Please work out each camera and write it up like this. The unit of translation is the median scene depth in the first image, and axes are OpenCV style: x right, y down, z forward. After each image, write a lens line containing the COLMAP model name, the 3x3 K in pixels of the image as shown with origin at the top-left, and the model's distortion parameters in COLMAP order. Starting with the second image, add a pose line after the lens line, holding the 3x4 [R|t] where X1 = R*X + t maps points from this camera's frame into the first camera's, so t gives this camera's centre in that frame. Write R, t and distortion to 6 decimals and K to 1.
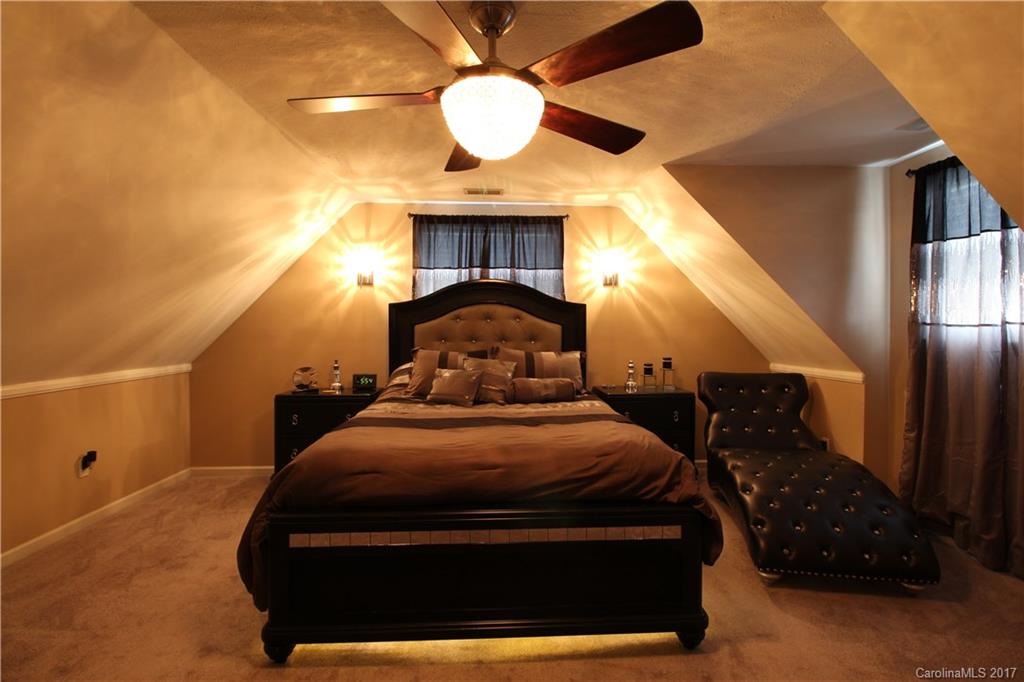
lens RADIAL K [[471.2, 0, 514.9], [0, 471.2, 333.8], [0, 0, 1]] dist [0.001805, -0.012529]
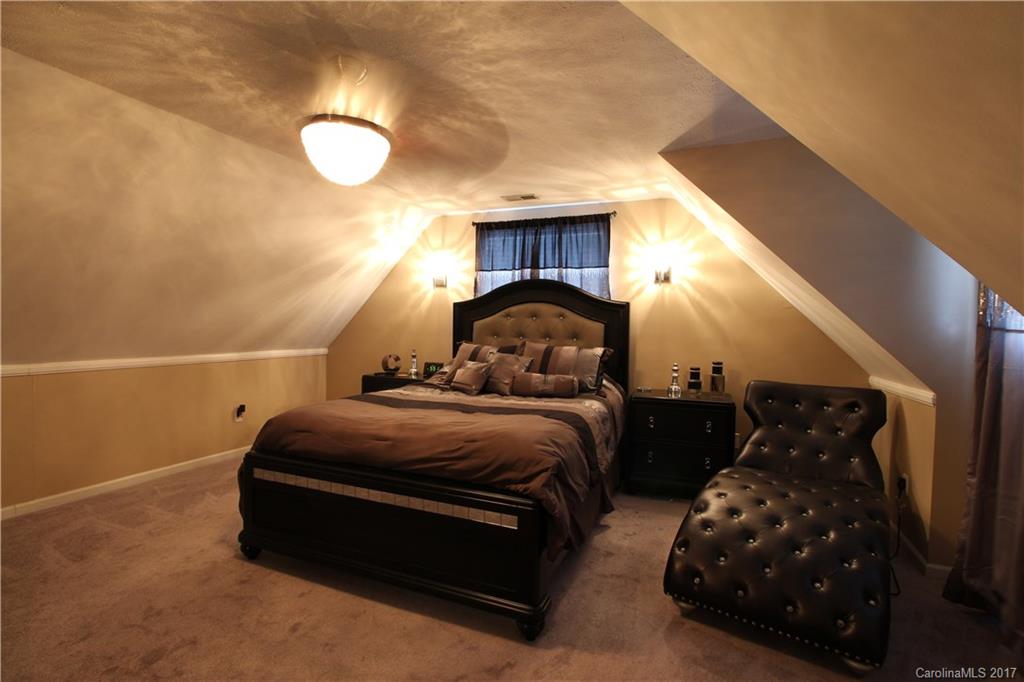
lens RADIAL K [[471.2, 0, 514.9], [0, 471.2, 333.8], [0, 0, 1]] dist [0.001805, -0.012529]
pose [[0.905603, 0.025492, -0.423359, 0.347416], [-0.024135, 0.999672, 0.008567, -0.001488], [0.423438, 0.002460, 0.905922, 0.025218]]
